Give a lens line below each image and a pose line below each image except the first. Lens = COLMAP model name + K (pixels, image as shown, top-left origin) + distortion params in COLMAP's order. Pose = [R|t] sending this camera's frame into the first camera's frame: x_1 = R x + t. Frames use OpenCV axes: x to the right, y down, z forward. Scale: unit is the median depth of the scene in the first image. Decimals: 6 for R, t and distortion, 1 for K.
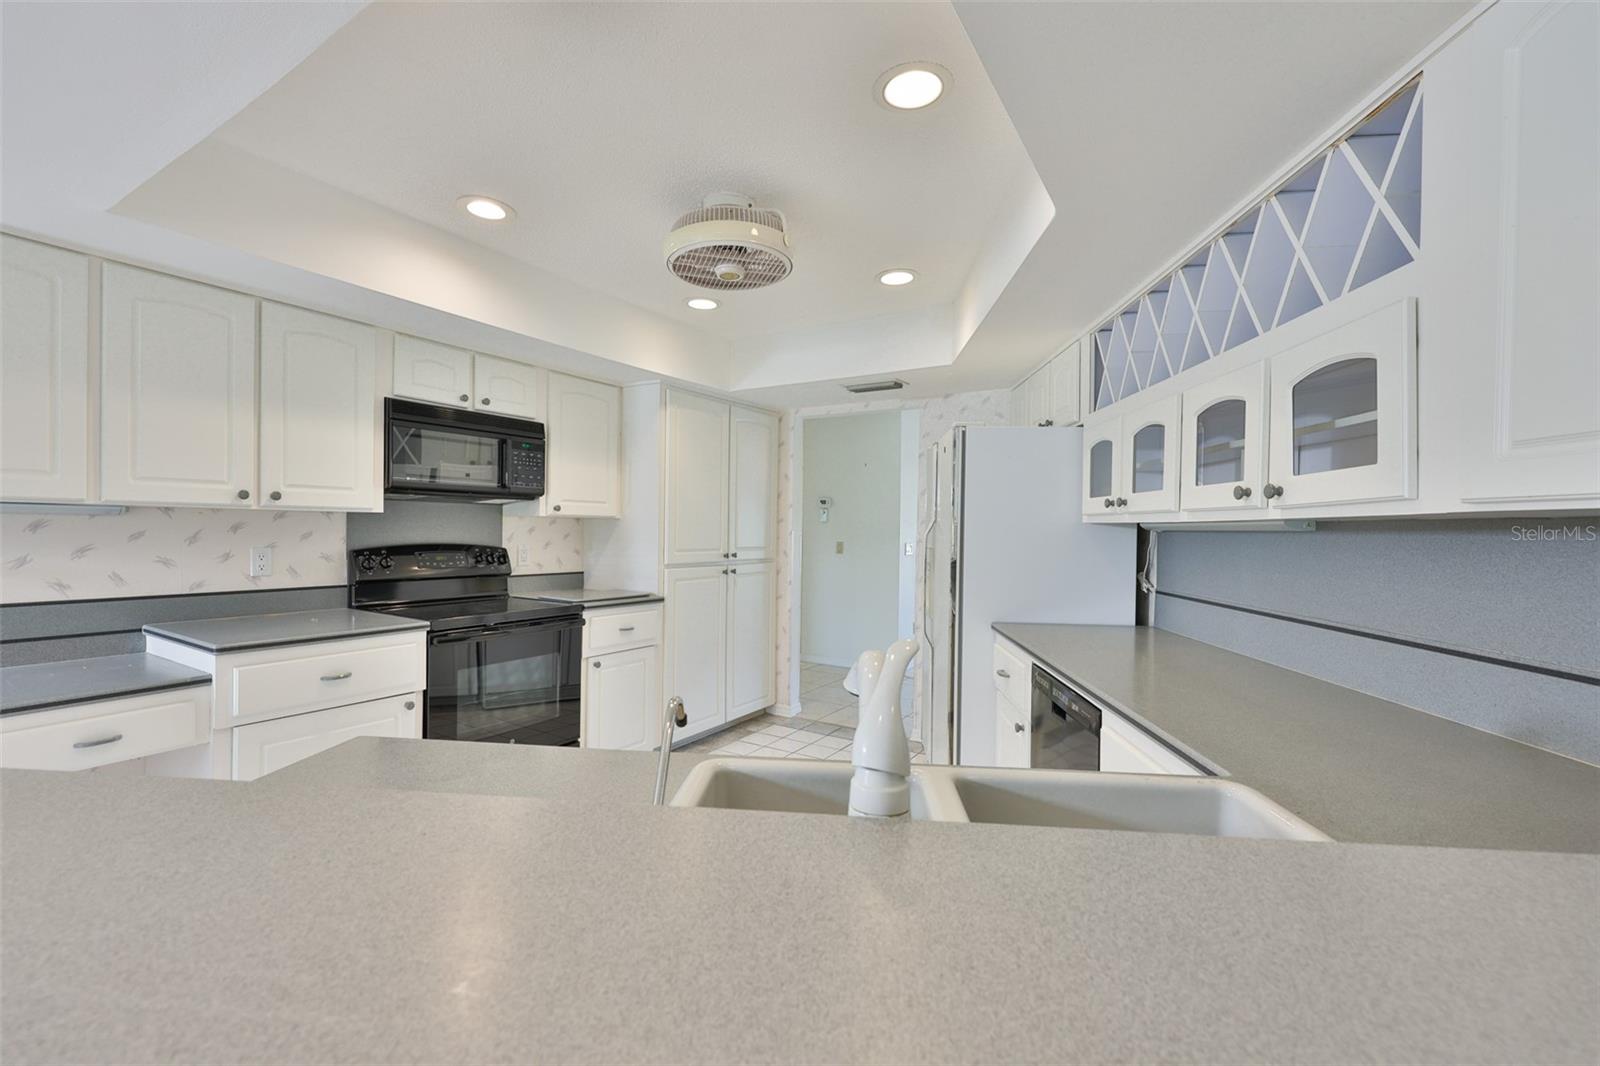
lens RADIAL K [[678.9, 0, 782.7], [0, 678.9, 531.3], [0, 0, 1]] dist [-0.001625, 0.000158]
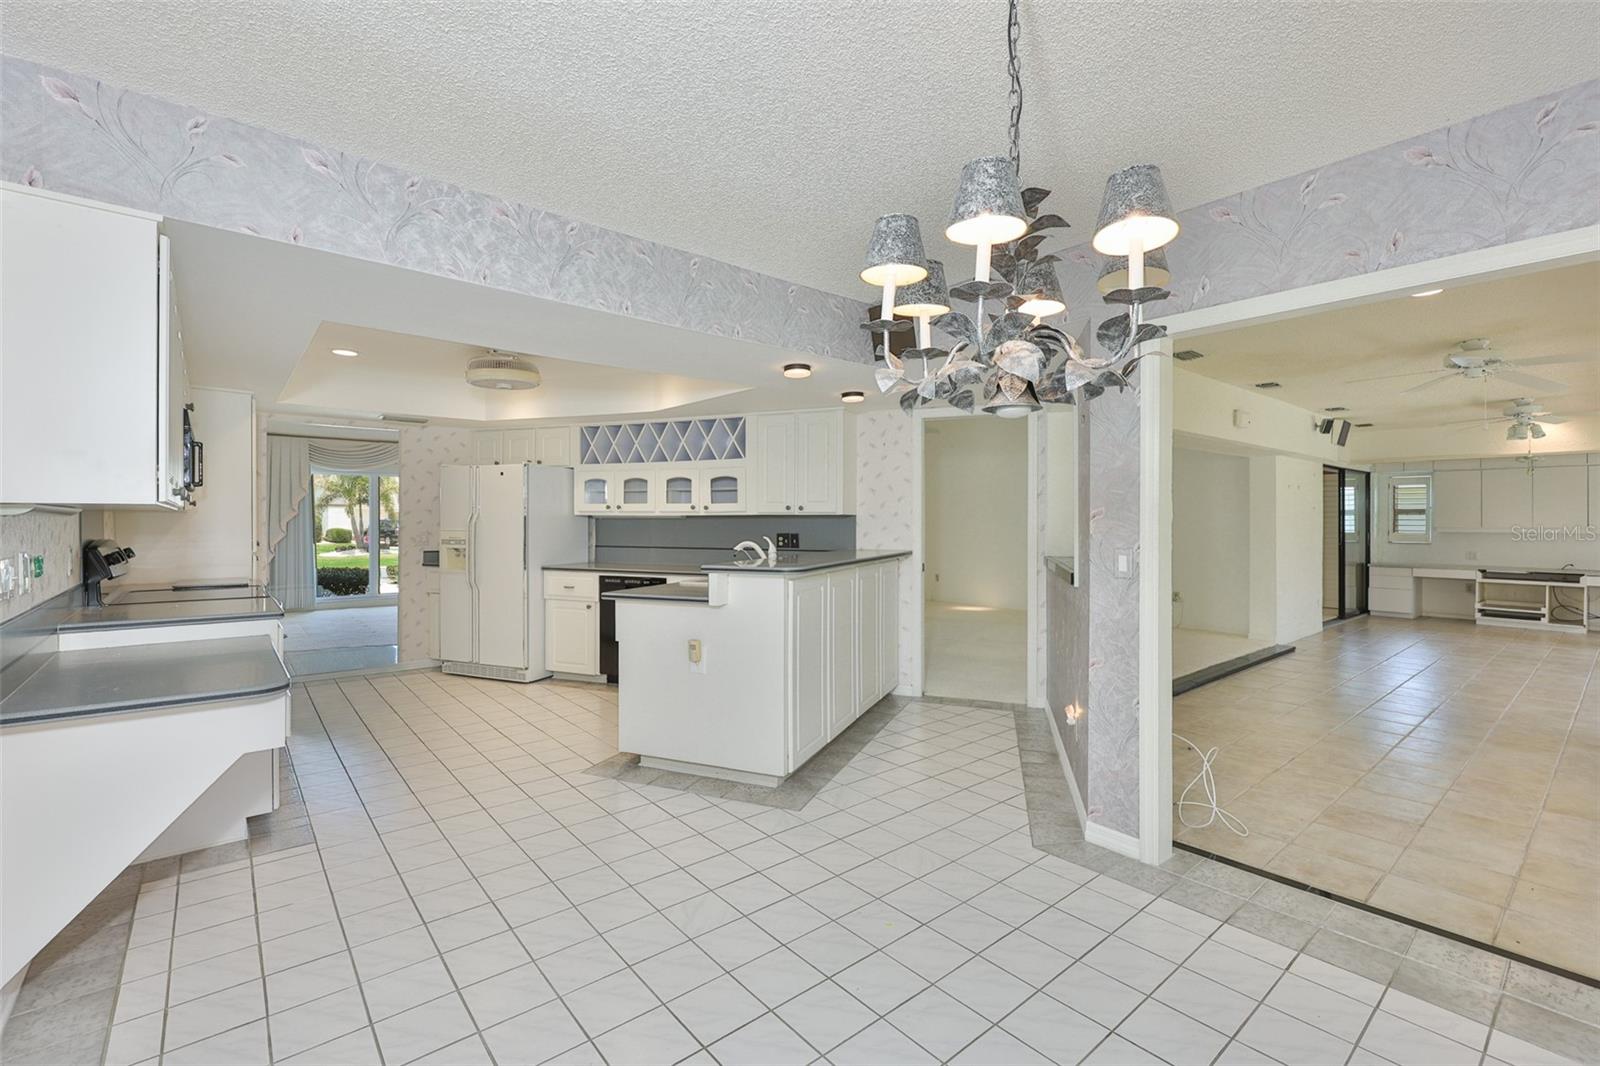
lens RADIAL K [[697.3, 0, 781.2], [0, 697.3, 518.4], [0, 0, 1]] dist [-0.003938, 0.001352]
pose [[0.326095, -0.013671, 0.945238, -1.454911], [0.007103, 0.999903, 0.012011, -0.023742], [-0.945310, 0.002797, 0.326160, -0.321070]]
